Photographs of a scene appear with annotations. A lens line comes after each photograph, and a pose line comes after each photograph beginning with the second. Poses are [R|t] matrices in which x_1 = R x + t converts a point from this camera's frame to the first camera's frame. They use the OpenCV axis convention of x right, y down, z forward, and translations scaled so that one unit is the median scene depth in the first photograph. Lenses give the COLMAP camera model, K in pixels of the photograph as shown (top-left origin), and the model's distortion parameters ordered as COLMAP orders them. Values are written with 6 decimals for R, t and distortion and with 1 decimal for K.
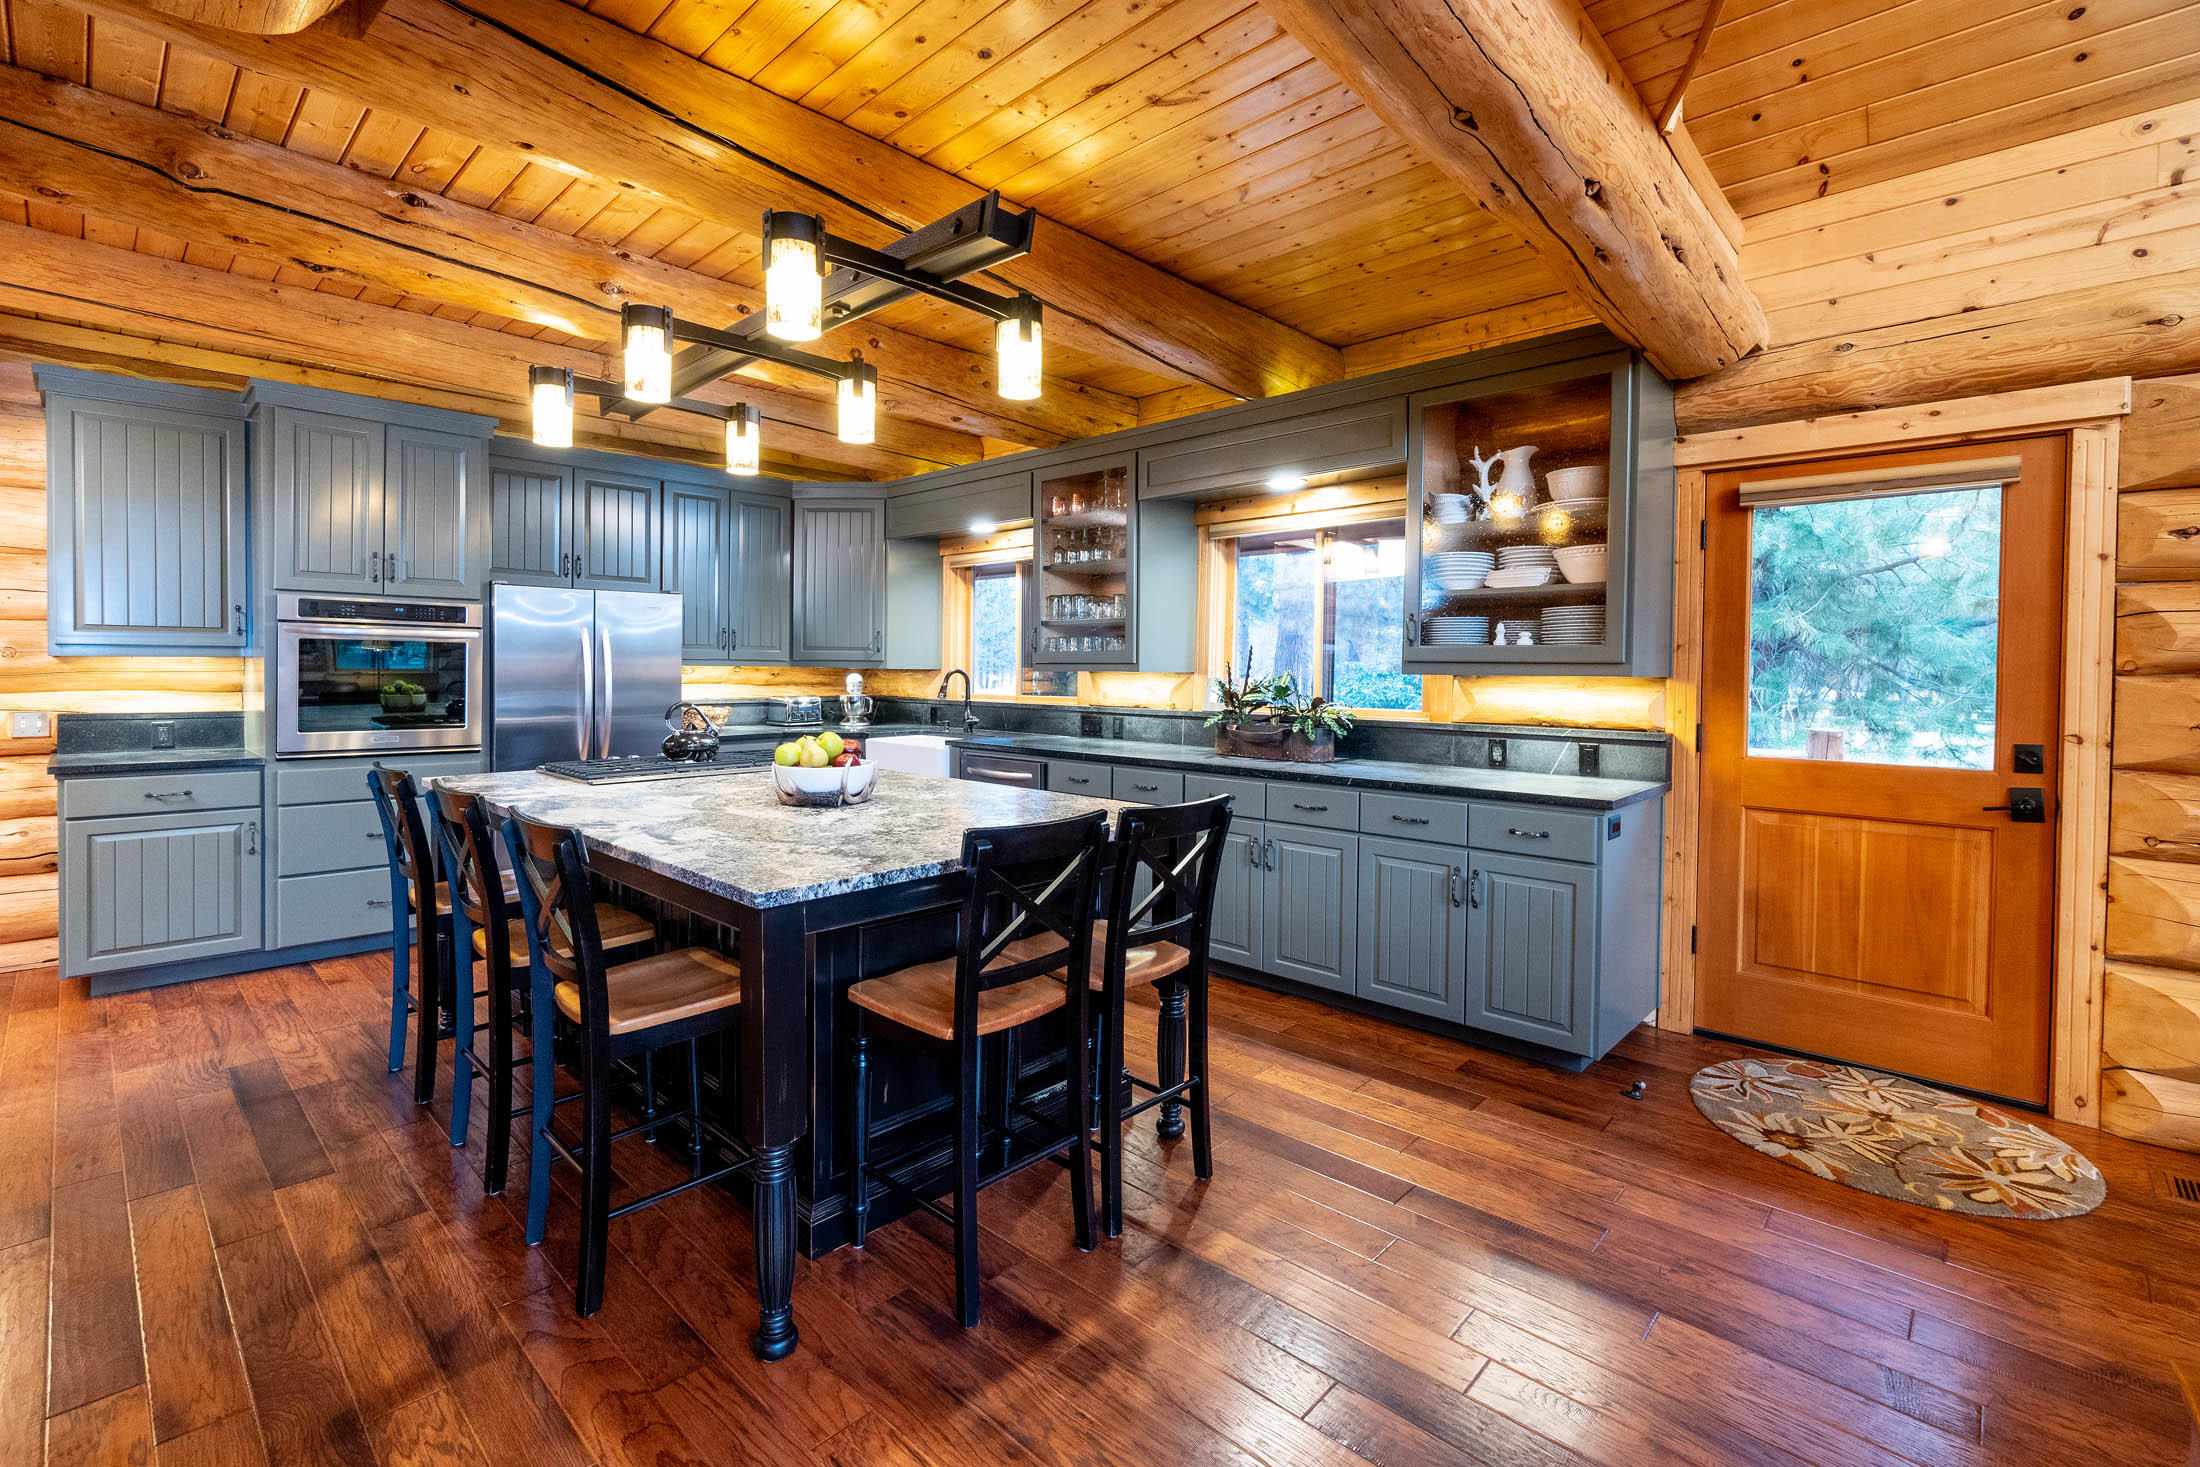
lens RADIAL K [[970.4, 0, 1102.3], [0, 970.4, 678.4], [0, 0, 1]] dist [-0.004708, 0.001945]
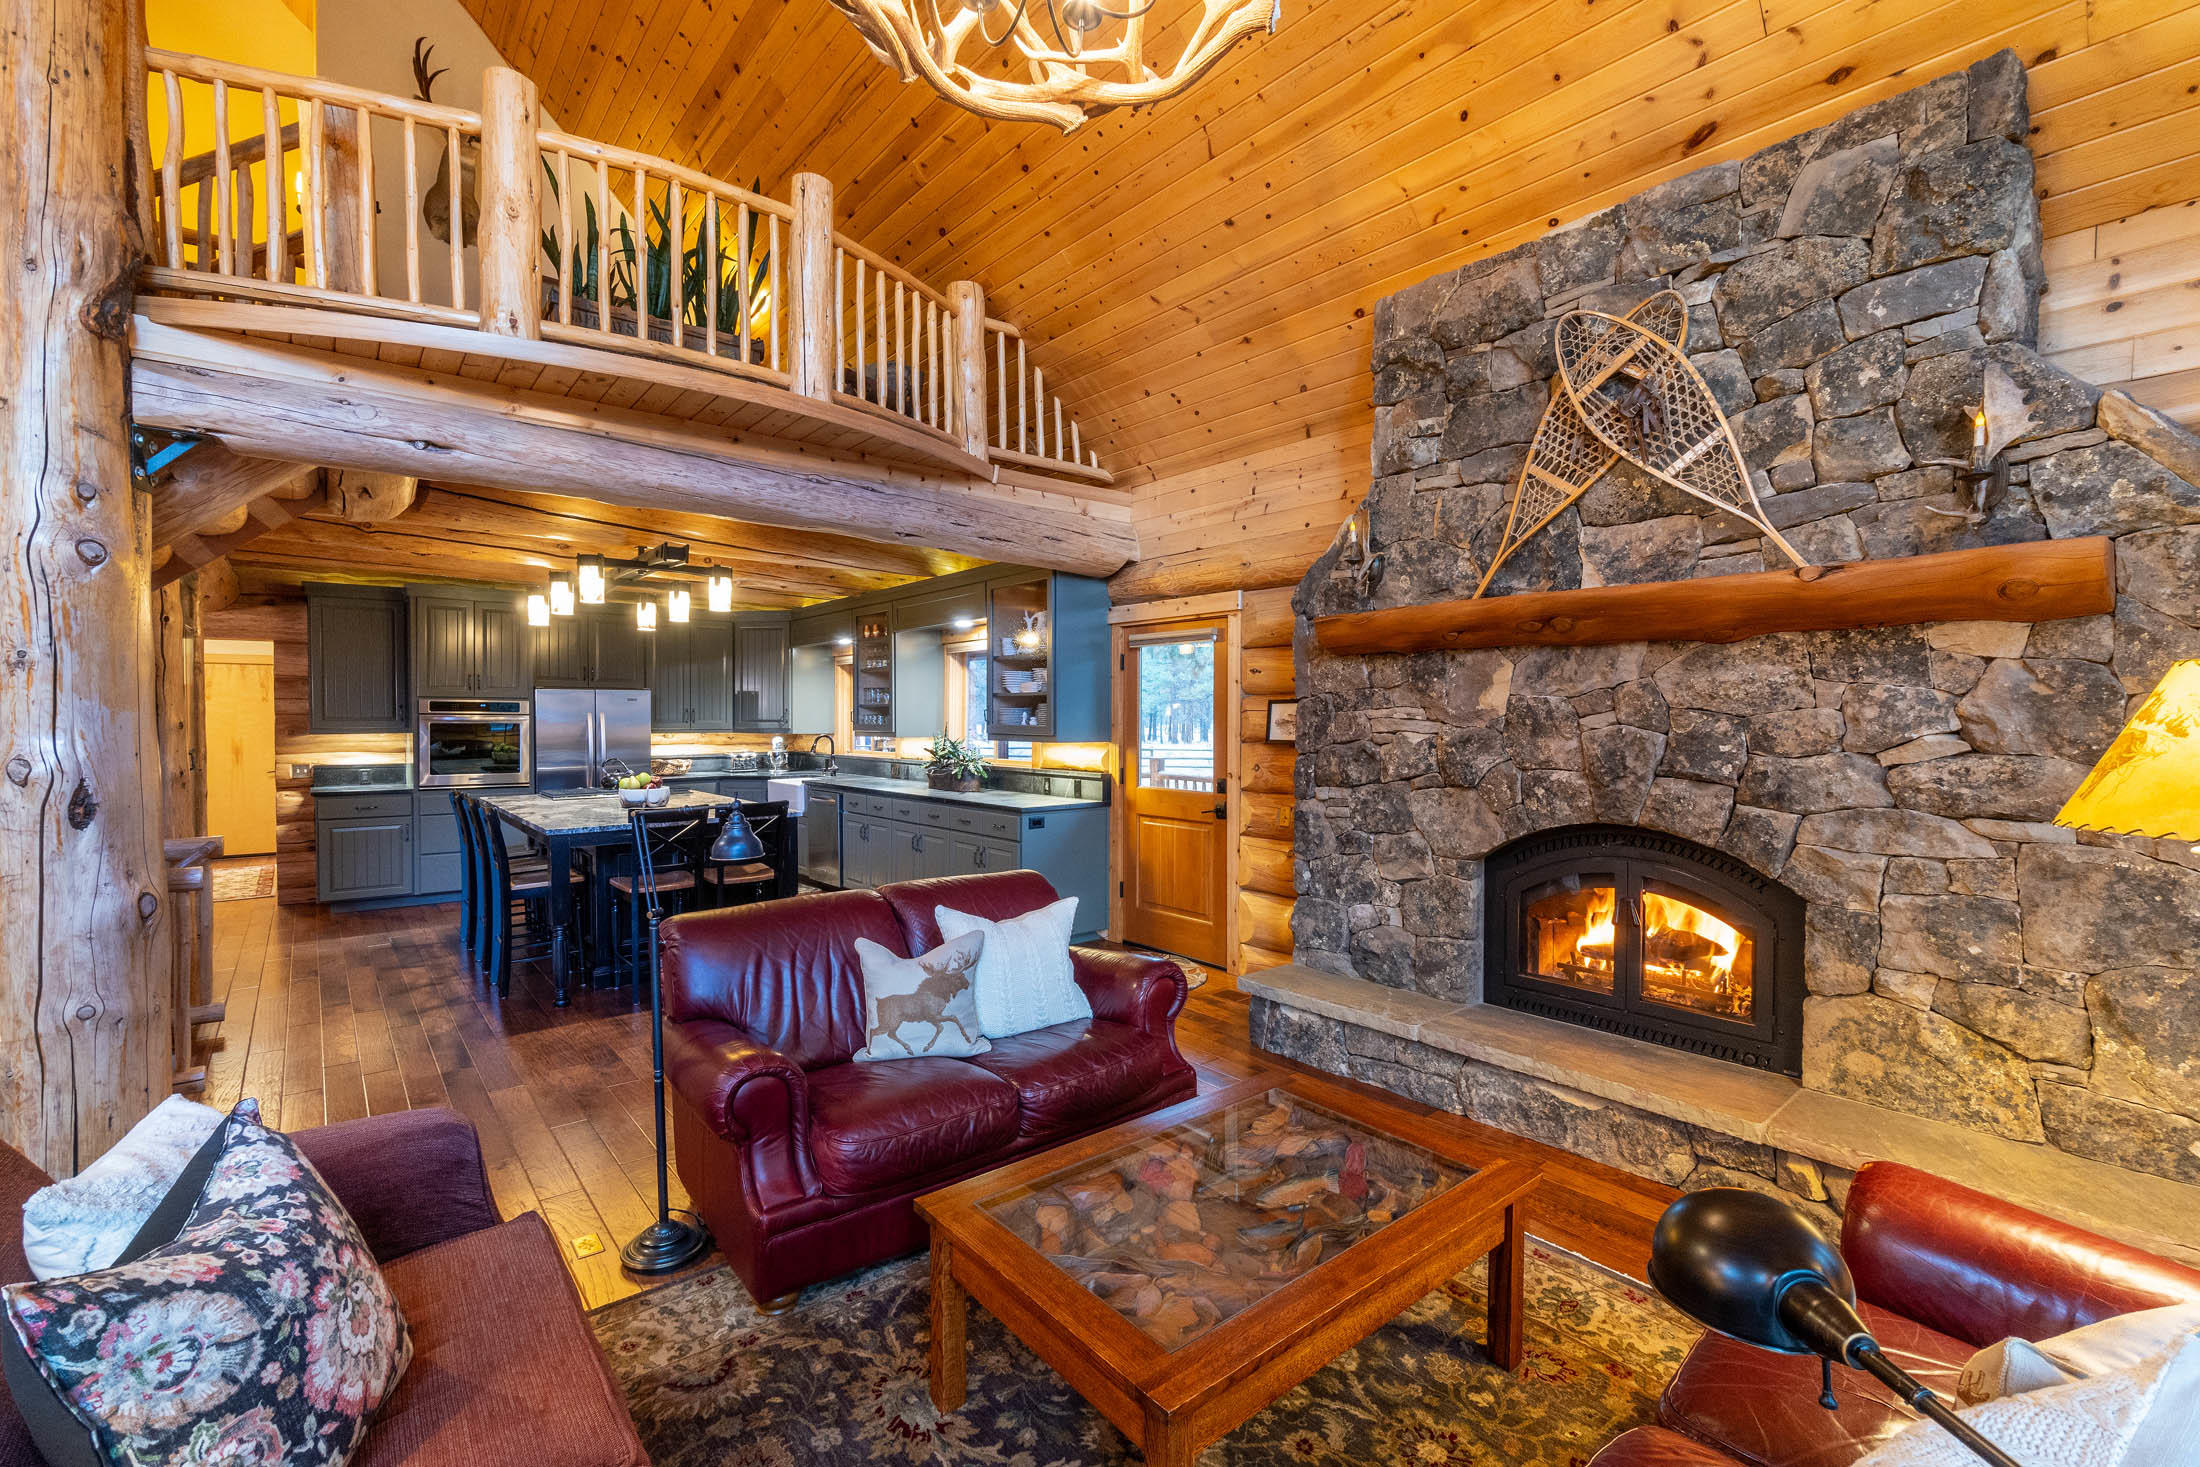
lens RADIAL K [[970.4, 0, 1091.1], [0, 970.4, 730.7], [0, 0, 1]] dist [-0.004708, 0.001945]
pose [[0.989989, -0.007863, -0.140923, 0.671646], [0.008381, 0.999960, 0.003086, -0.023349], [0.140893, -0.004237, 0.990016, -0.642147]]
